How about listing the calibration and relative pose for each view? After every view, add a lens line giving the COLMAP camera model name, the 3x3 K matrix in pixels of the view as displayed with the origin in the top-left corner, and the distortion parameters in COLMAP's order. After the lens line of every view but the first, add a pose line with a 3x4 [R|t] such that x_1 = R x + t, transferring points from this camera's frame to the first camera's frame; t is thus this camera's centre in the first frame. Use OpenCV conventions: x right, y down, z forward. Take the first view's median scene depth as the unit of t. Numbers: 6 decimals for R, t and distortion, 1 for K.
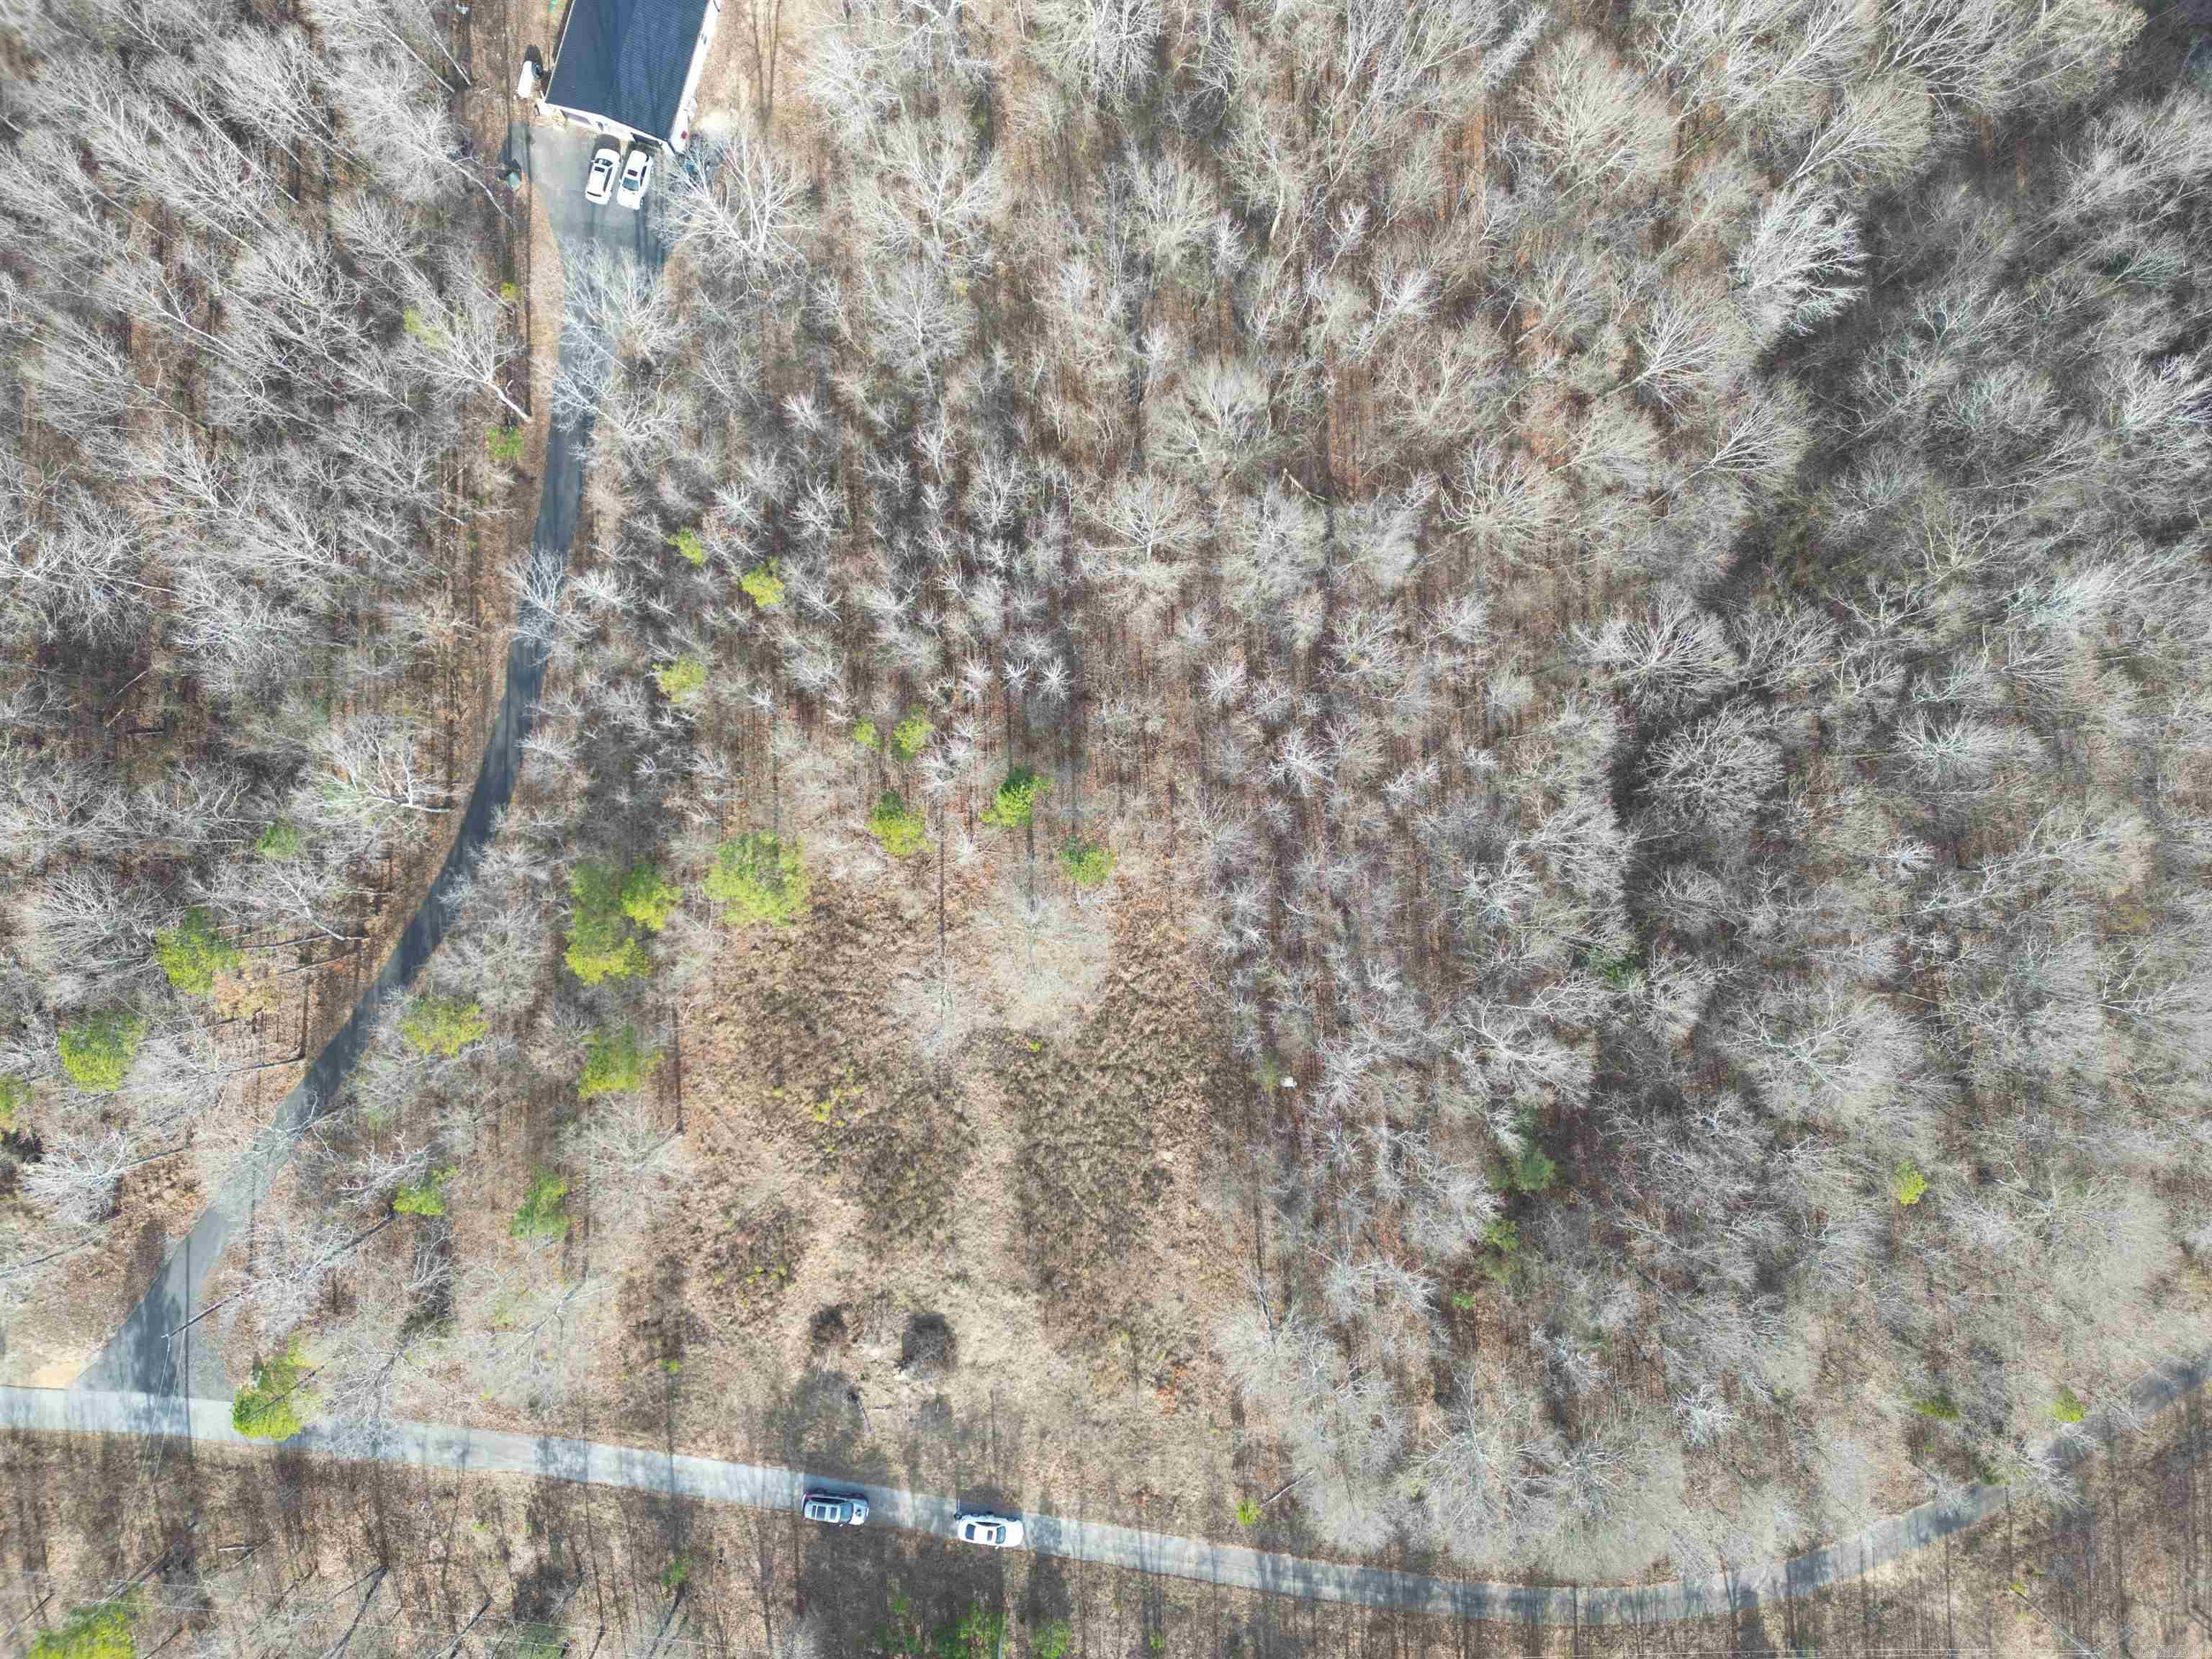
lens RADIAL K [[1535.1, 0, 1101.3], [0, 1535.1, 826.7], [0, 0, 1]] dist [0.089392, -0.083462]
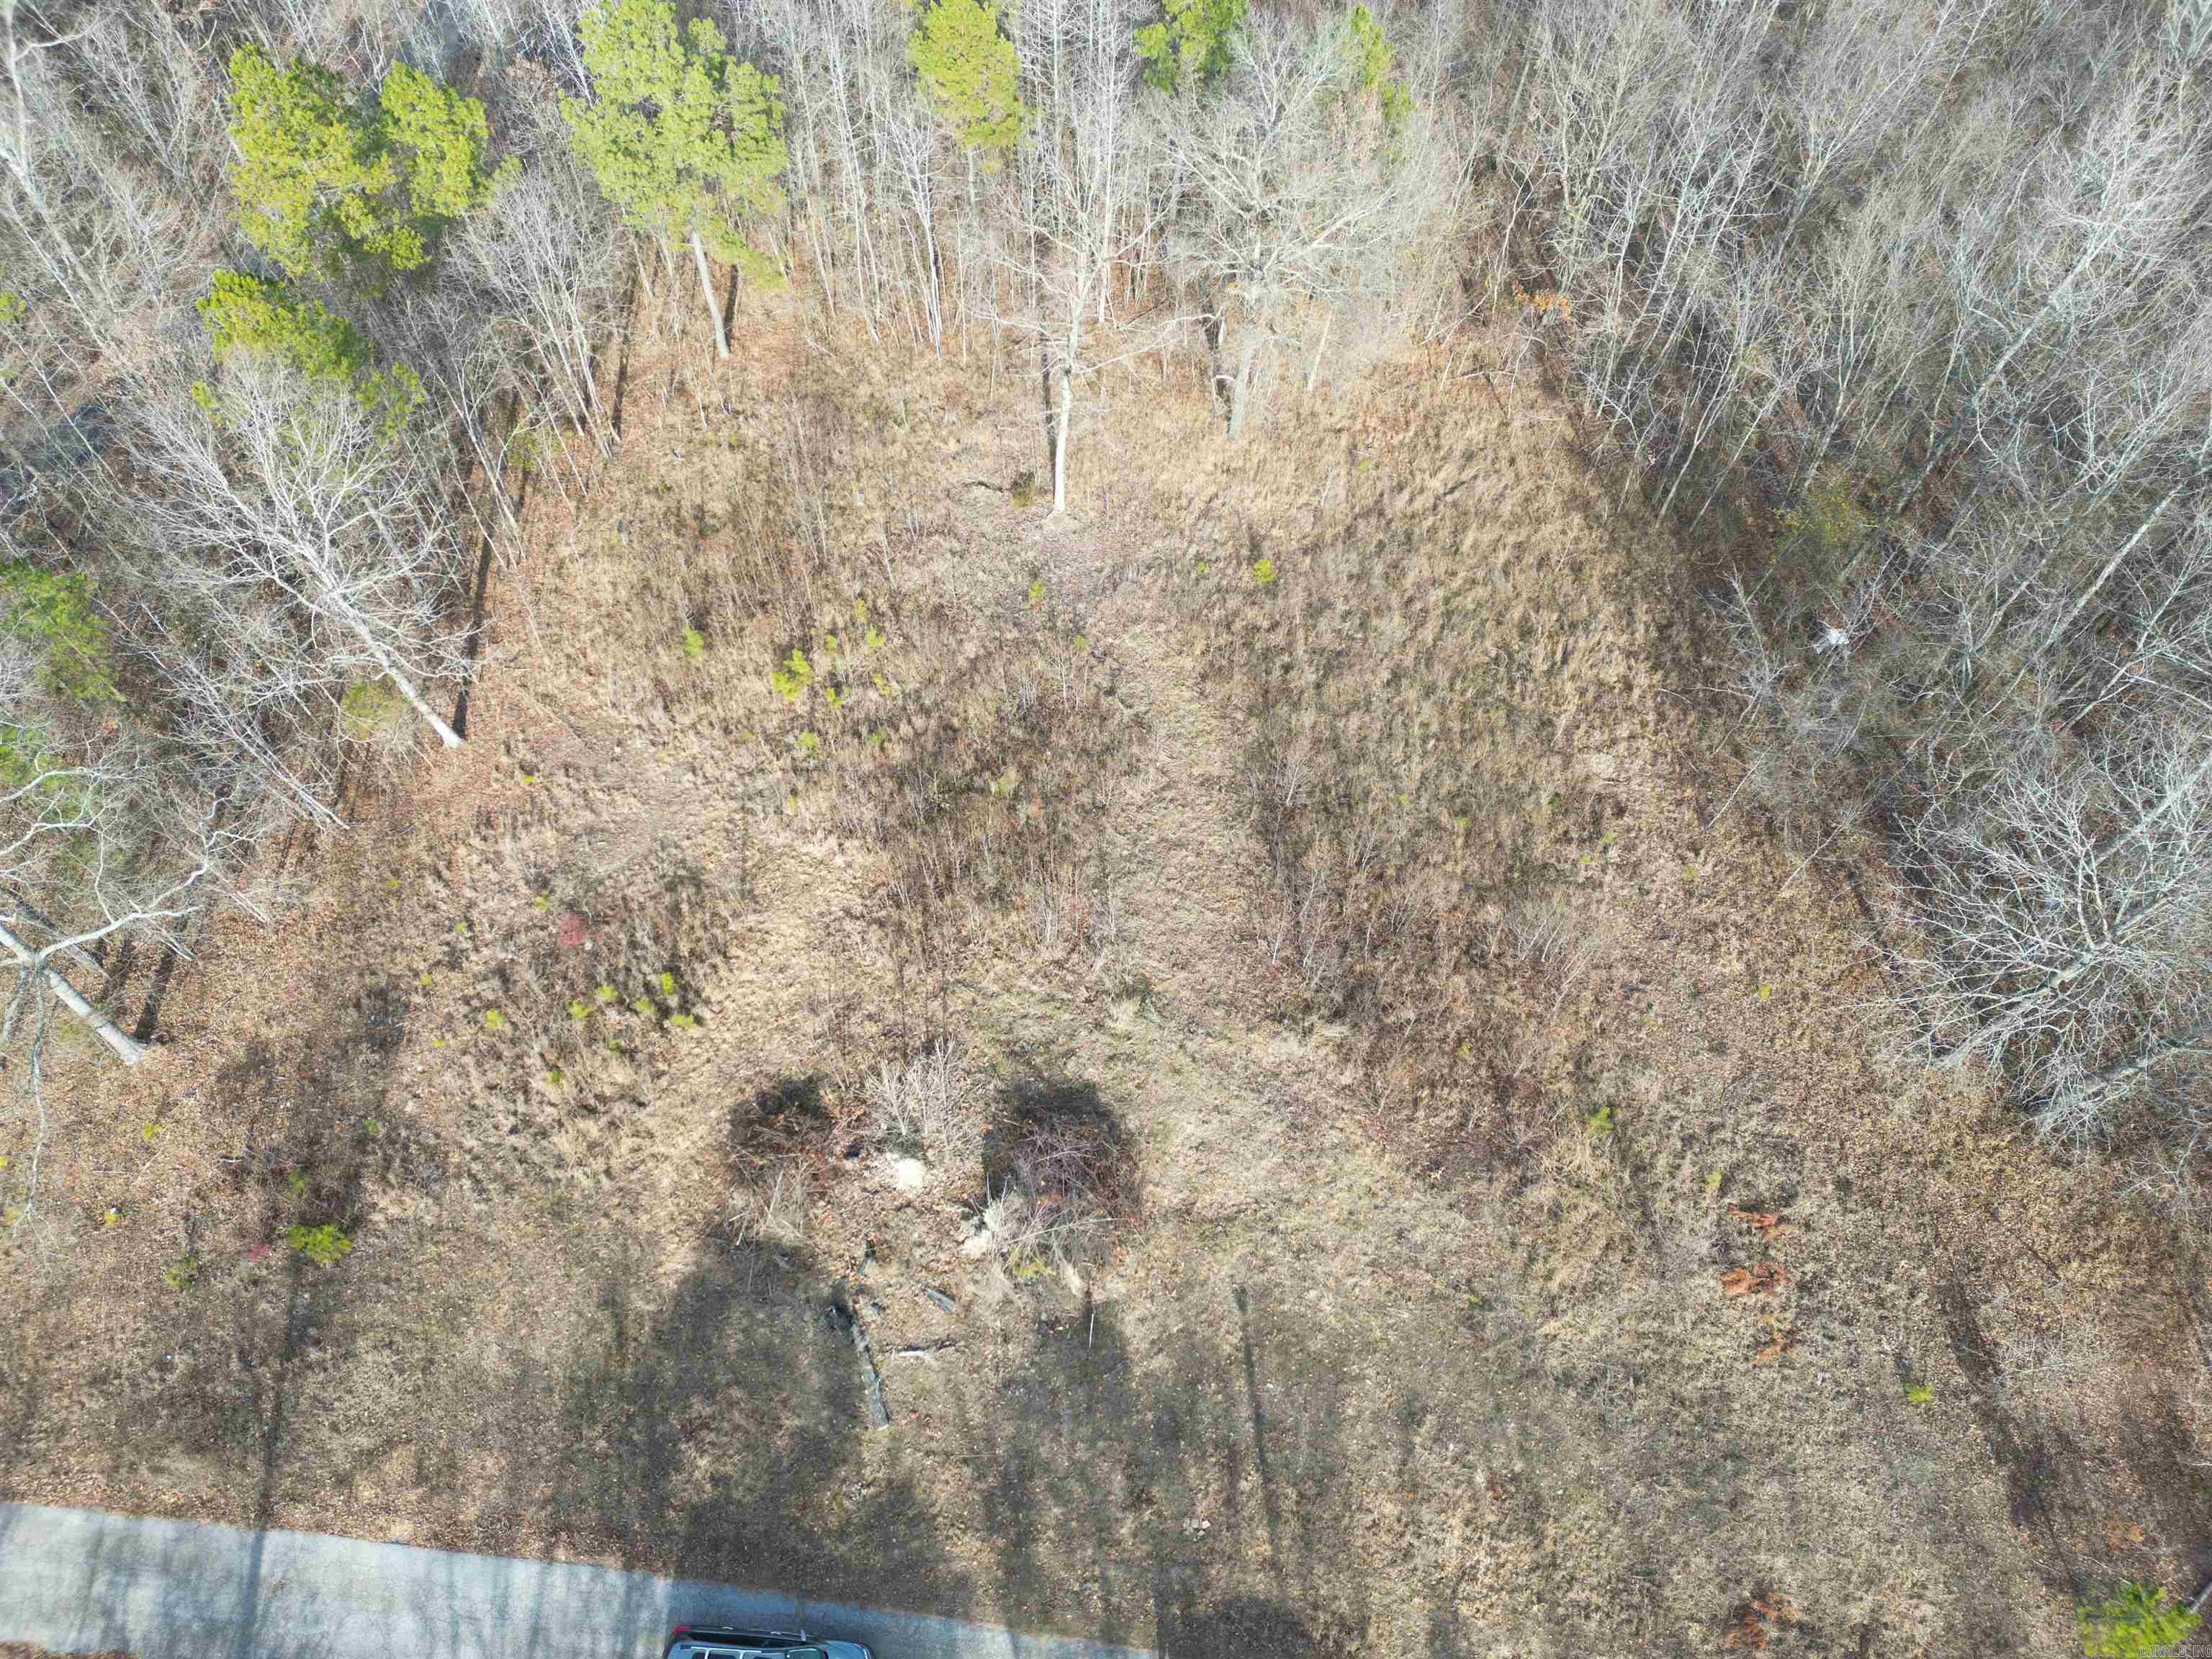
lens RADIAL K [[1535.1, 0, 1105.0], [0, 1535.1, 829.1], [0, 0, 1]] dist [0.089392, -0.083462]
pose [[0.999081, -0.042067, 0.008160, -0.099219], [0.040652, 0.870247, -0.490936, 0.440958], [0.013550, 0.490817, 0.871158, 0.648448]]
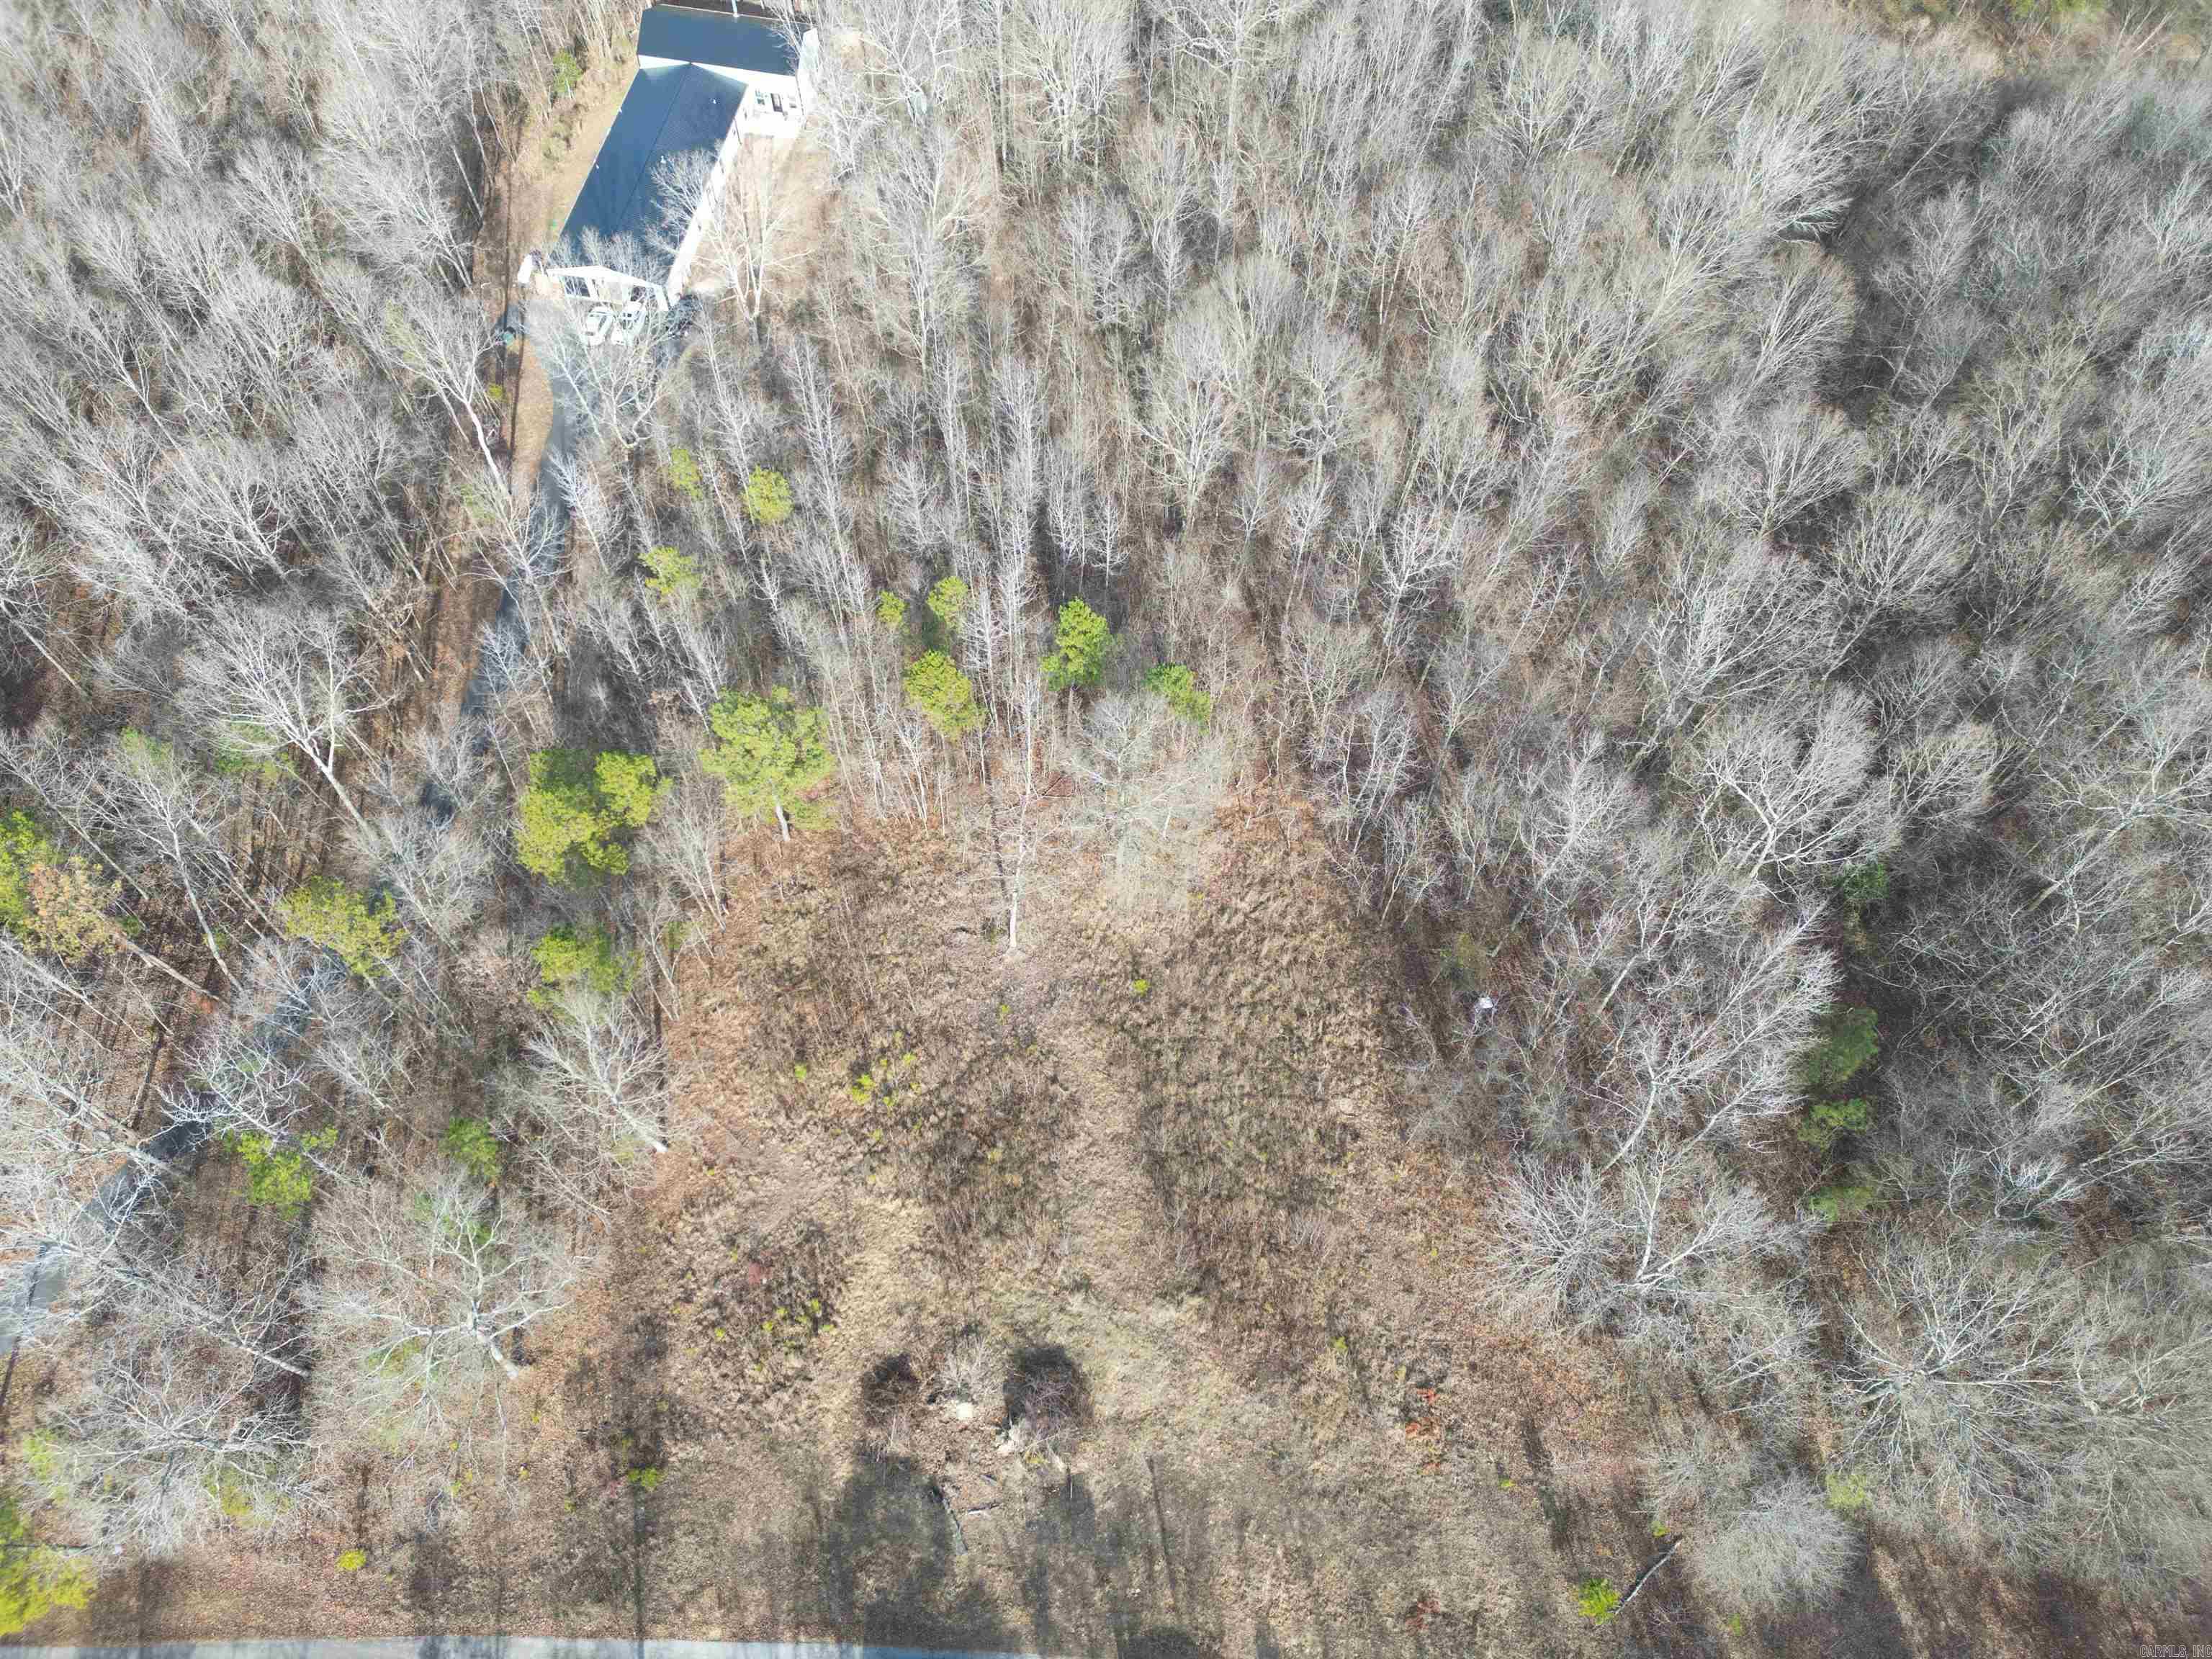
lens RADIAL K [[1535.1, 0, 1103.5], [0, 1535.1, 831.4], [0, 0, 1]] dist [0.089392, -0.083462]
pose [[0.992176, -0.112220, 0.054710, -0.095649], [0.124629, 0.864427, -0.487066, 0.447983], [0.007365, 0.490073, 0.871650, 0.316084]]
